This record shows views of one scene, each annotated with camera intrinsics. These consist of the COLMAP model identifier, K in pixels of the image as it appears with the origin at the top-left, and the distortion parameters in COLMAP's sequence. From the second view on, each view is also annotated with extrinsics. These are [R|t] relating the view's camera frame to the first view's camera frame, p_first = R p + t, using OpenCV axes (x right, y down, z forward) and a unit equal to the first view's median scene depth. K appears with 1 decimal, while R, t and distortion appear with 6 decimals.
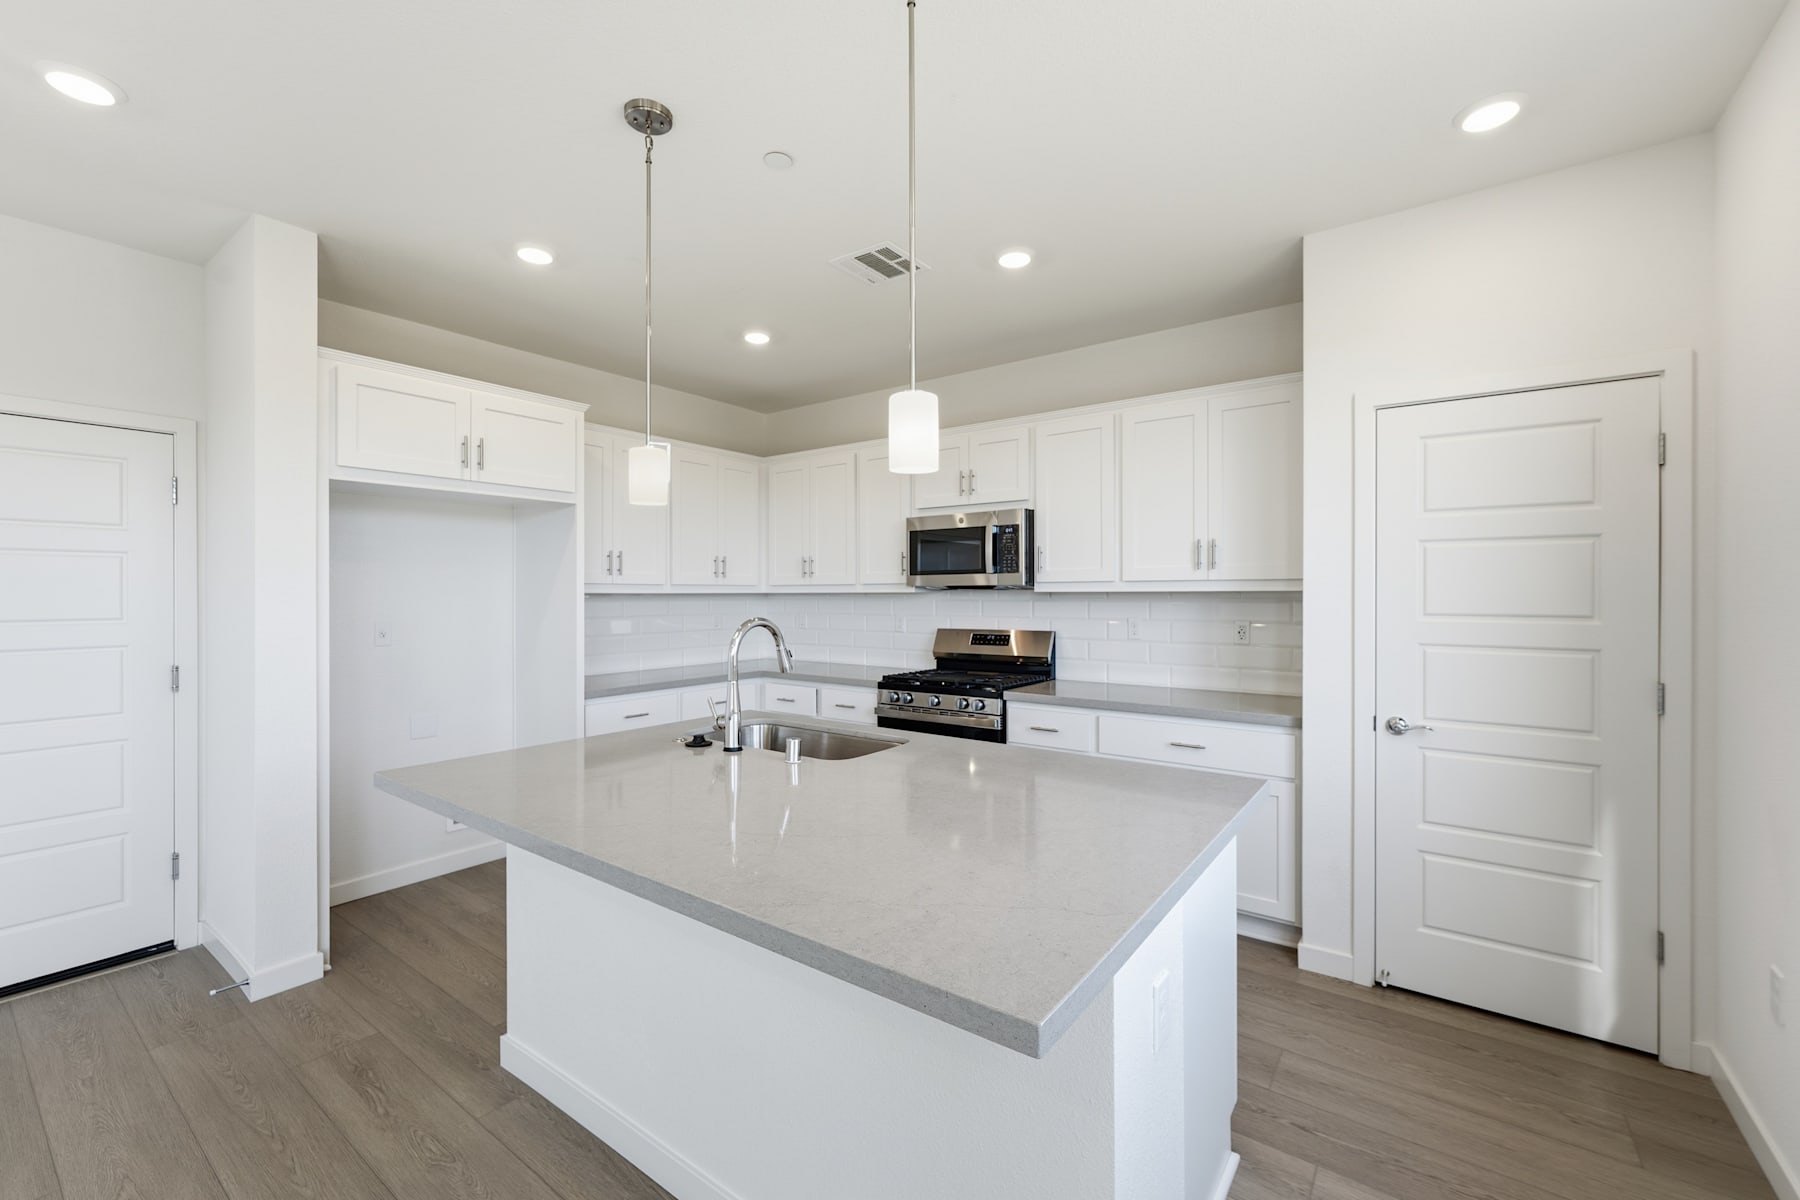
lens RADIAL K [[741.2, 0, 898.0], [0, 741.2, 595.0], [0, 0, 1]] dist [-0.000393, -0.000046]
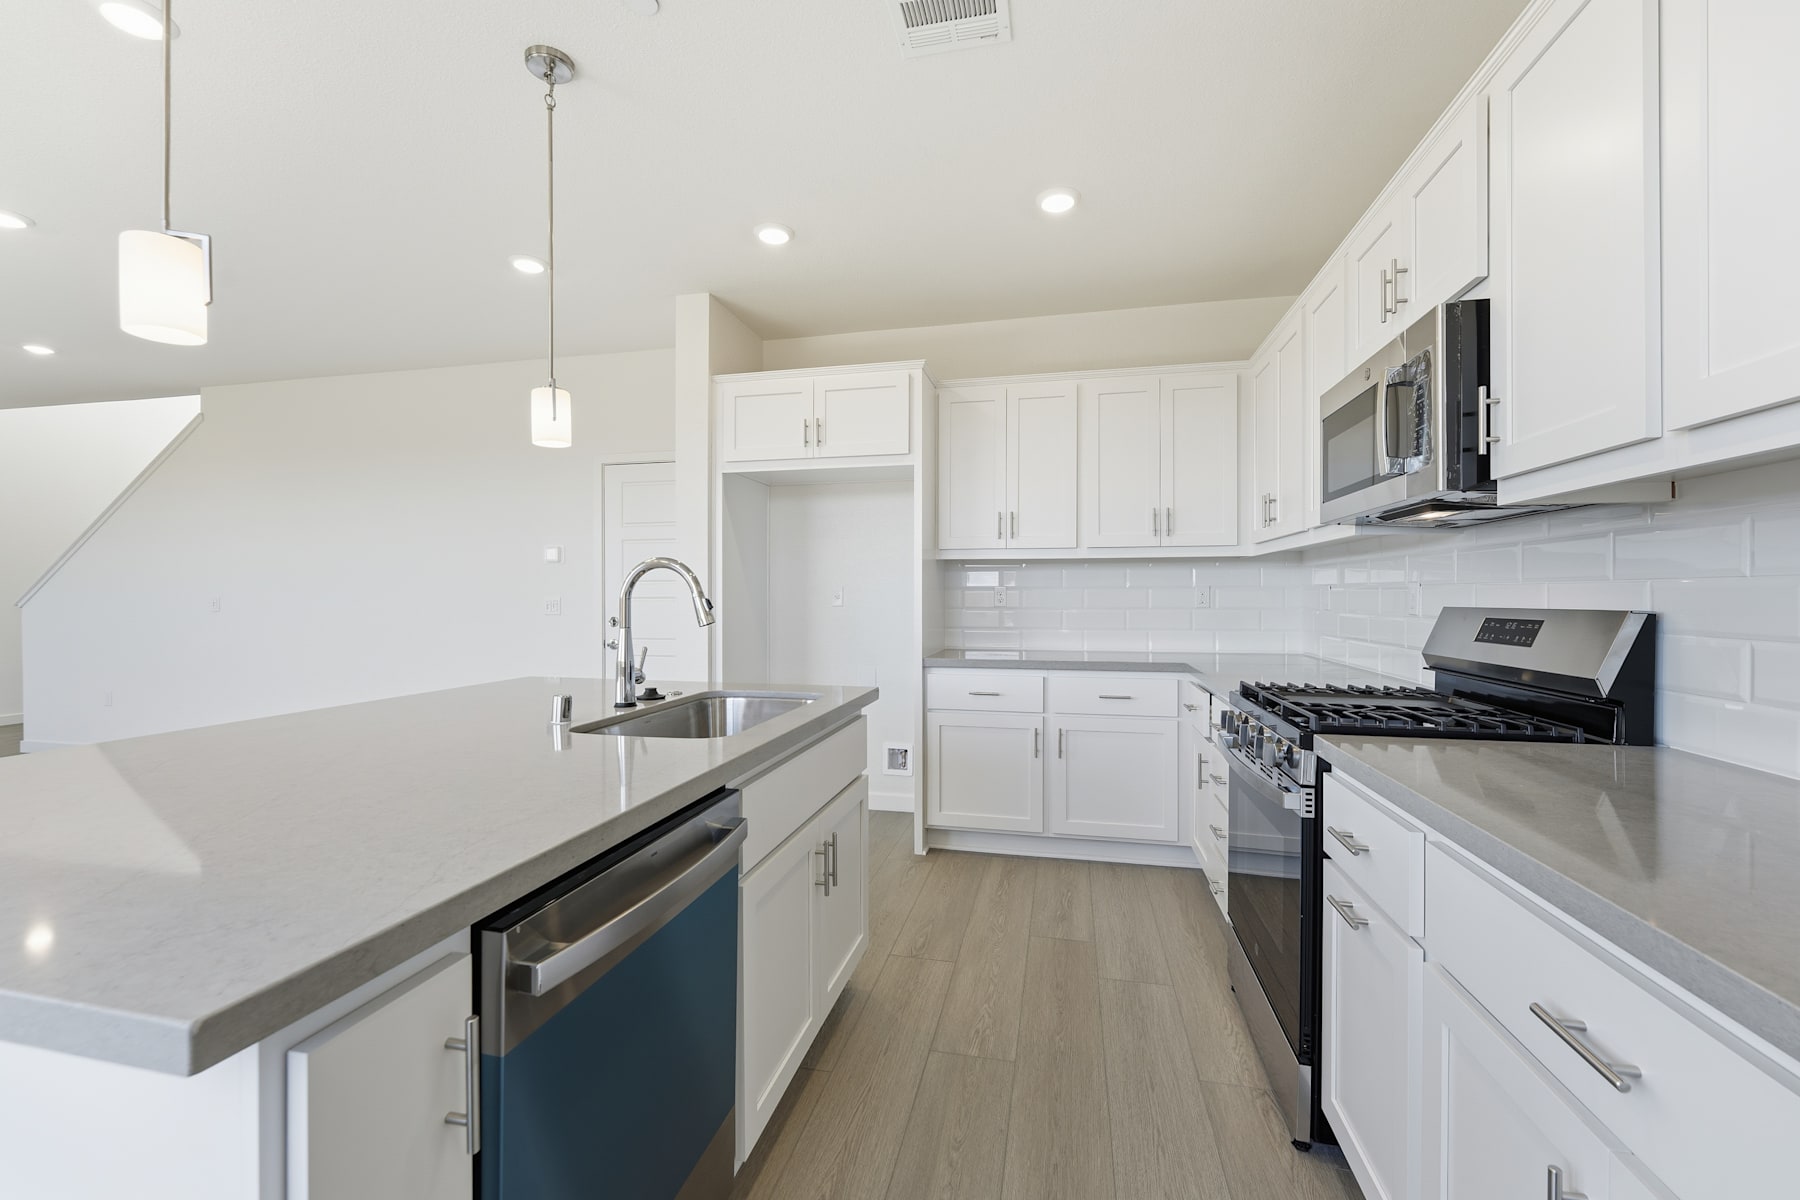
lens RADIAL K [[741.2, 0, 898.0], [0, 741.2, 595.0], [0, 0, 1]] dist [-0.000393, -0.000046]
pose [[0.398730, 0.001478, -0.917067, 0.450423], [-0.003195, 0.999995, 0.000223, 0.047908], [0.917063, 0.002841, 0.398733, 0.591165]]
